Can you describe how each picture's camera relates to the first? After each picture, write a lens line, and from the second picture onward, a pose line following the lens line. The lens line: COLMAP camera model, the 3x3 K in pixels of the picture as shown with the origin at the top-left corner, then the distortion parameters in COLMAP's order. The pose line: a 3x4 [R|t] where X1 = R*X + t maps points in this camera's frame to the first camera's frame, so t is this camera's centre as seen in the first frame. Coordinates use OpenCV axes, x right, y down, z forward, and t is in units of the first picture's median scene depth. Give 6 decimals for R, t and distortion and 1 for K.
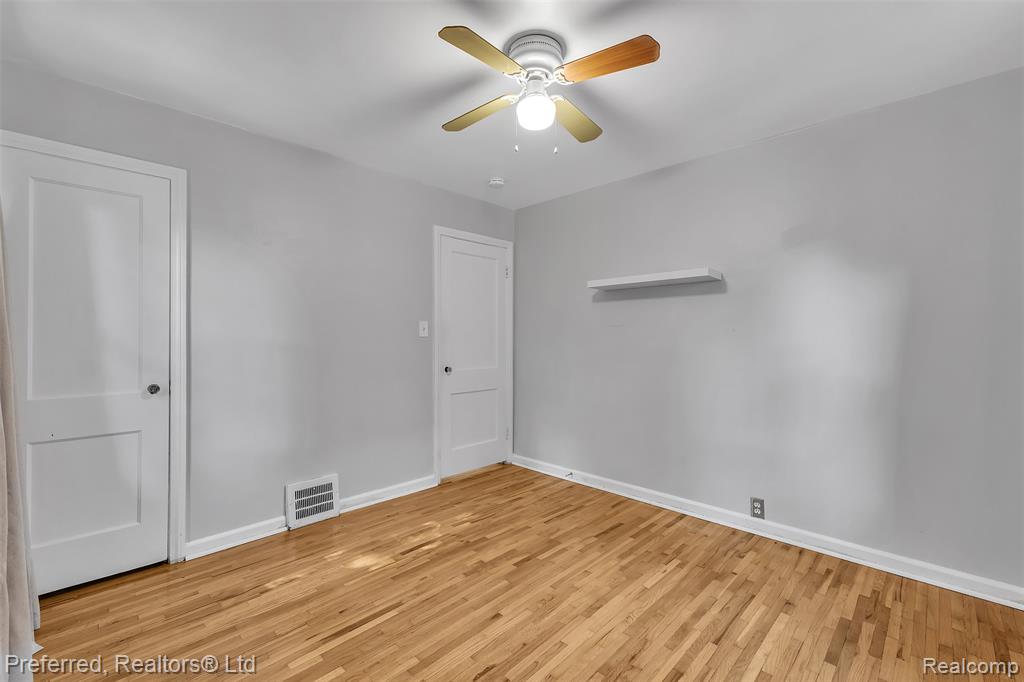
lens RADIAL K [[429.0, 0, 515.7], [0, 429.0, 341.9], [0, 0, 1]] dist [0.001741, 0.000295]
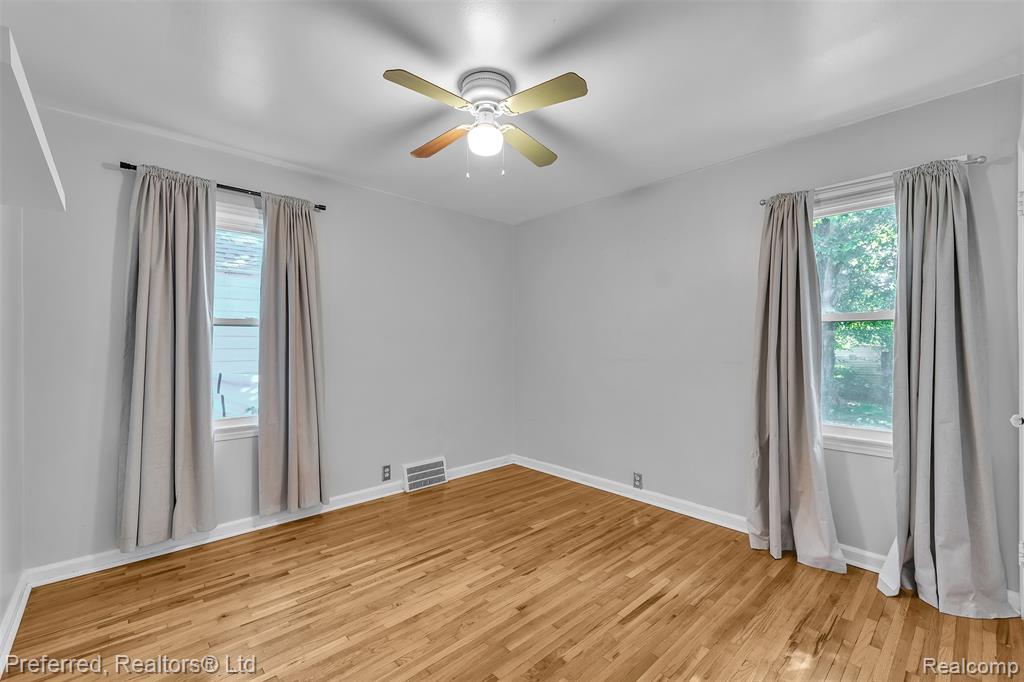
lens RADIAL K [[429.0, 0, 515.7], [0, 429.0, 341.9], [0, 0, 1]] dist [0.001741, 0.000295]
pose [[-0.998752, -0.003350, 0.049829, -0.082126], [-0.002898, 0.999954, 0.009131, -0.029370], [-0.049857, 0.008976, -0.998716, 2.101920]]
